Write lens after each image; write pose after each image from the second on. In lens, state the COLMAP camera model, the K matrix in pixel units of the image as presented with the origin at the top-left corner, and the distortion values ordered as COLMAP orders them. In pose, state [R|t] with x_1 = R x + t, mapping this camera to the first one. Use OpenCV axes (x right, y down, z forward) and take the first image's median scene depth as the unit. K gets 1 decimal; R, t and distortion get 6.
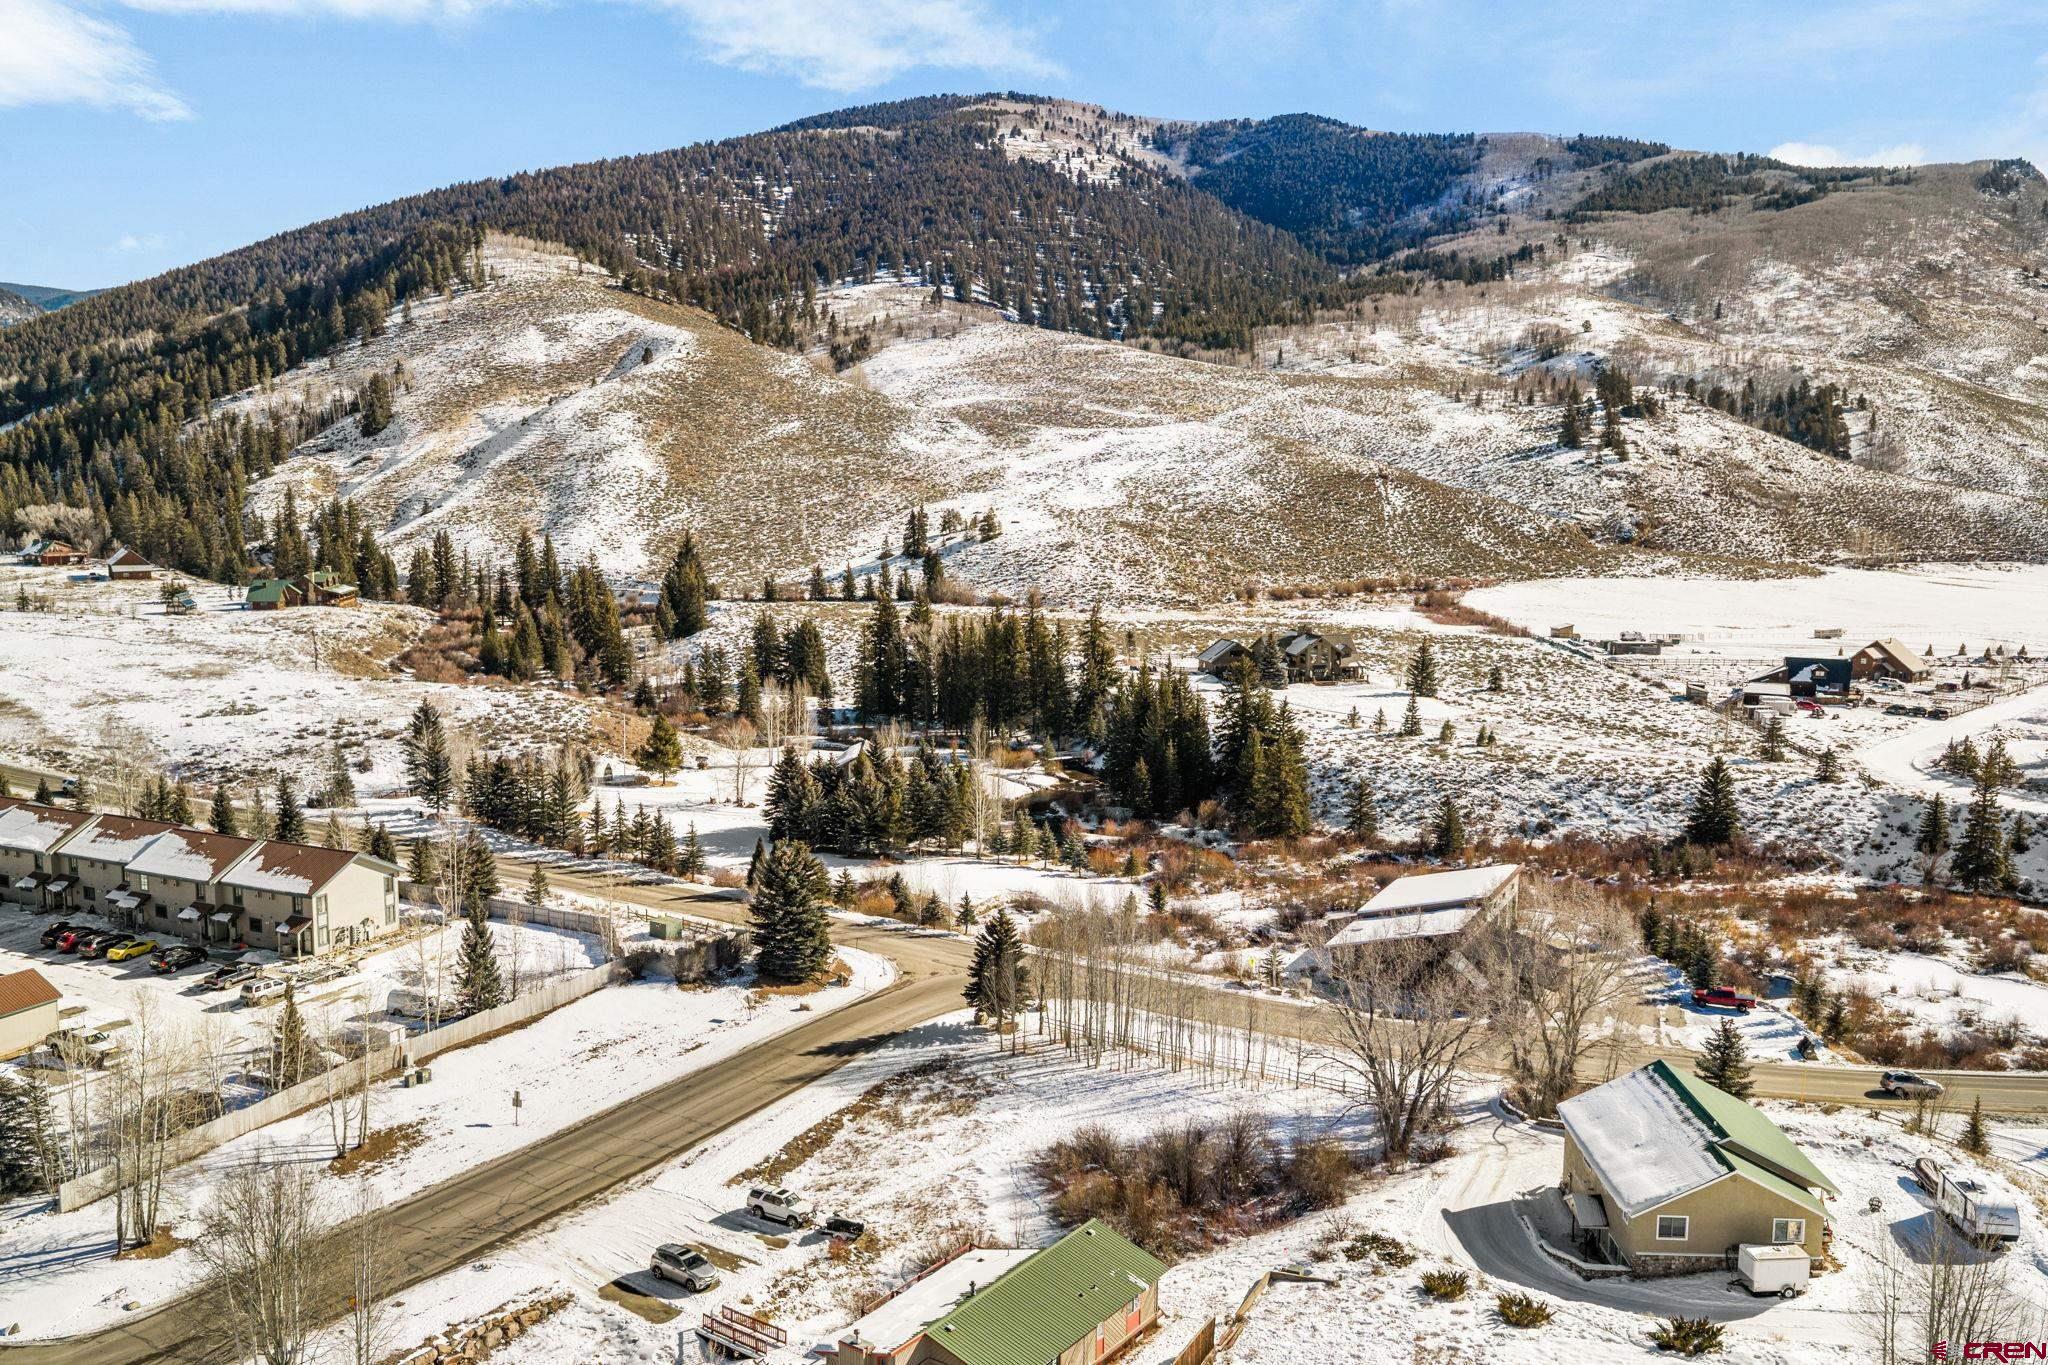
lens RADIAL K [[1691.2, 0, 1032.2], [0, 1691.2, 685.4], [0, 0, 1]] dist [0.003328, -0.006027]
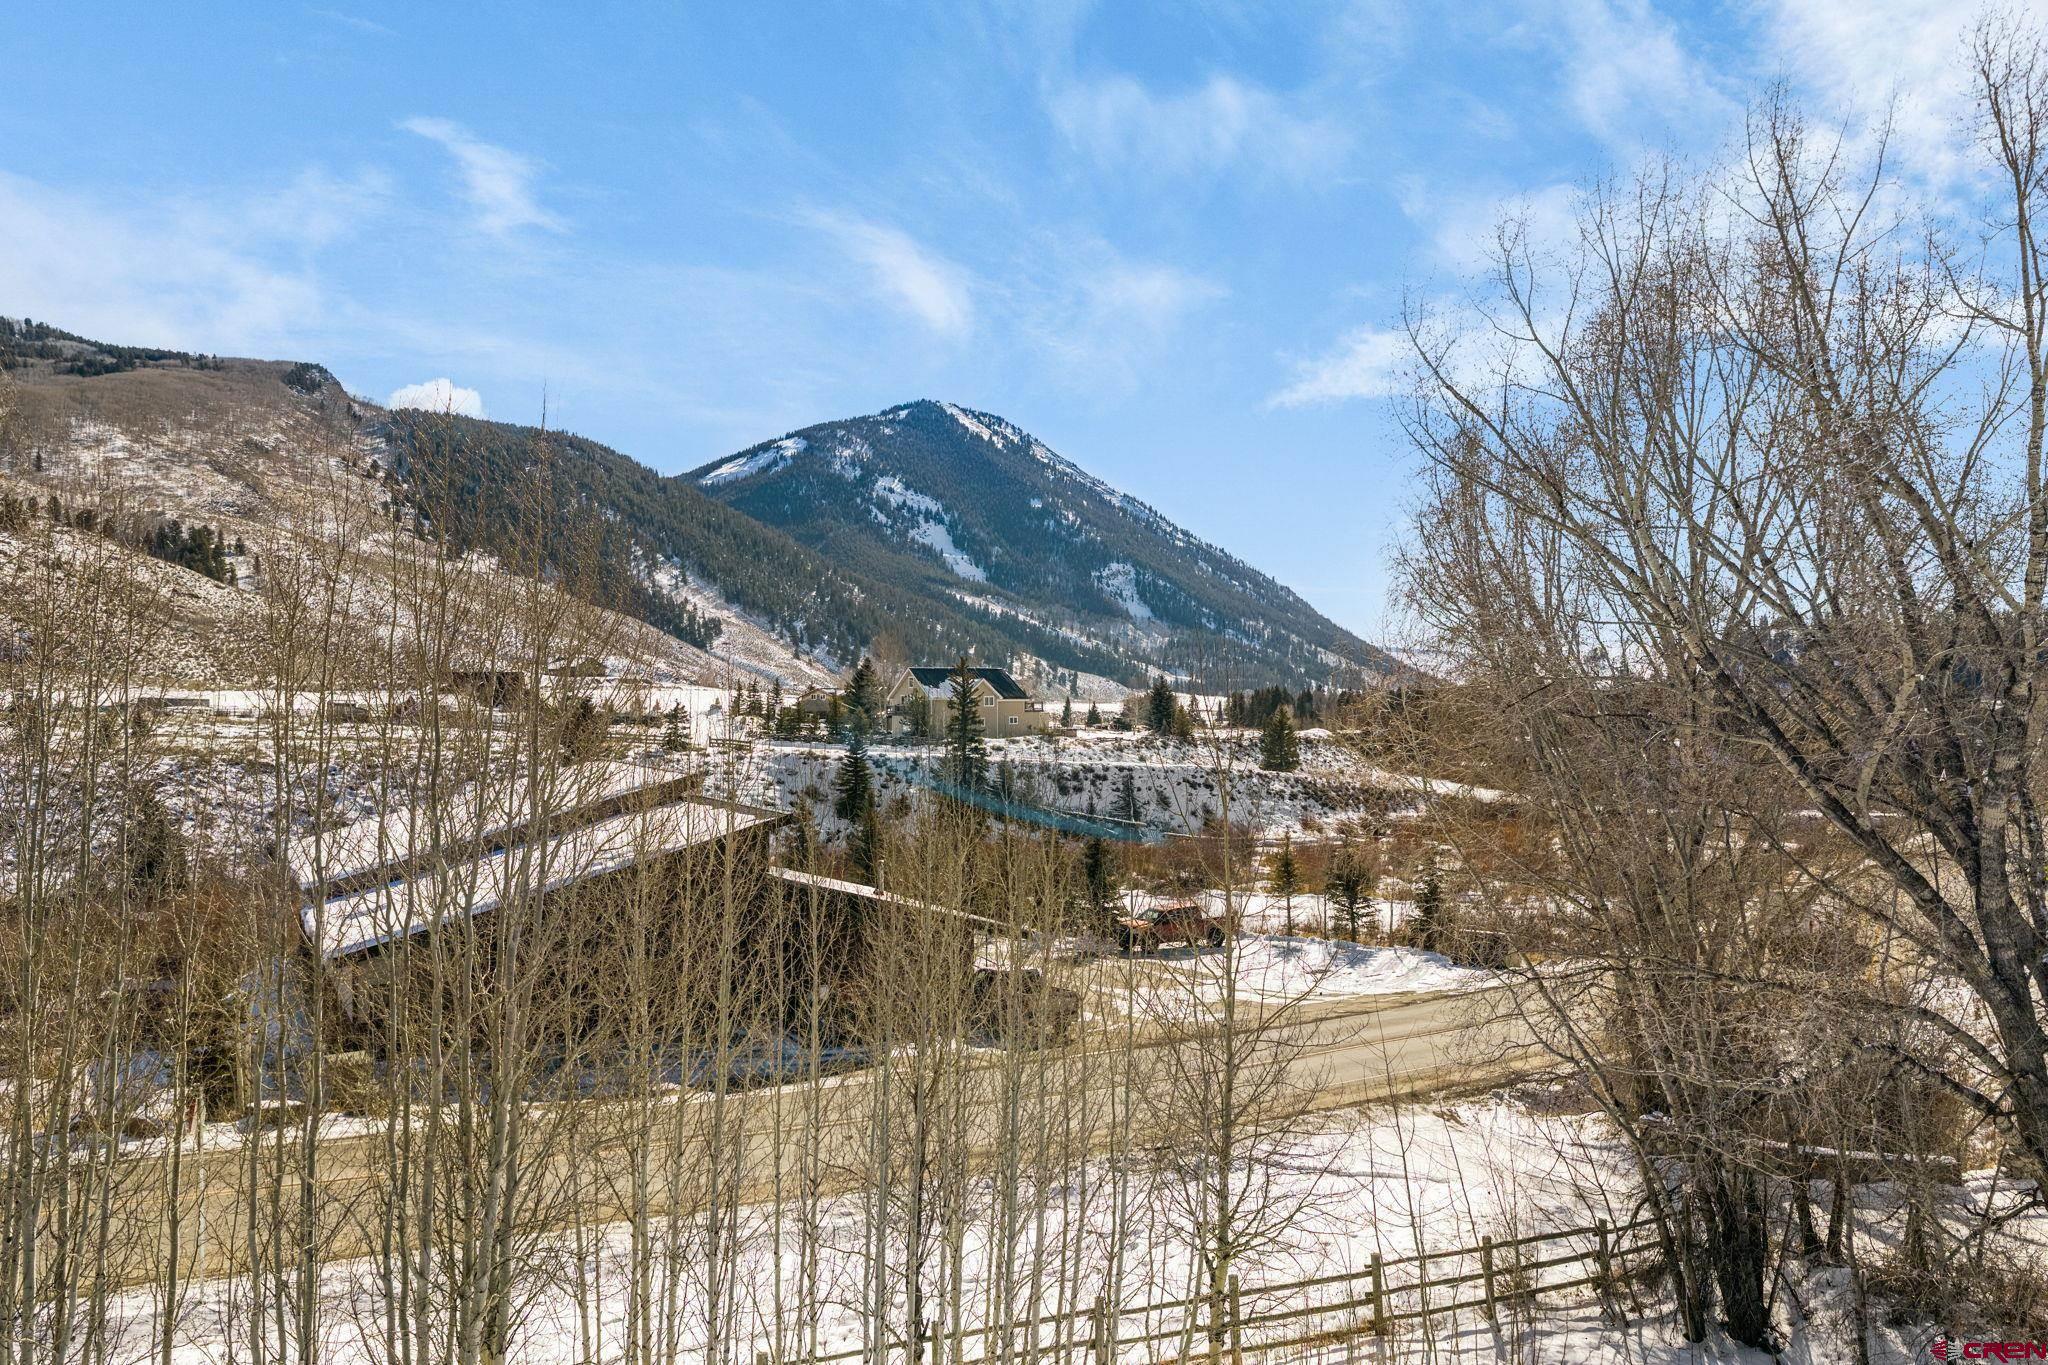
lens RADIAL K [[1691.2, 0, 1032.2], [0, 1691.2, 685.4], [0, 0, 1]] dist [0.003328, -0.006027]
pose [[0.592702, -0.011384, 0.805342, 0.002519], [0.116395, 0.990615, -0.071660, 0.031343], [-0.796967, 0.136210, 0.588464, 0.158668]]
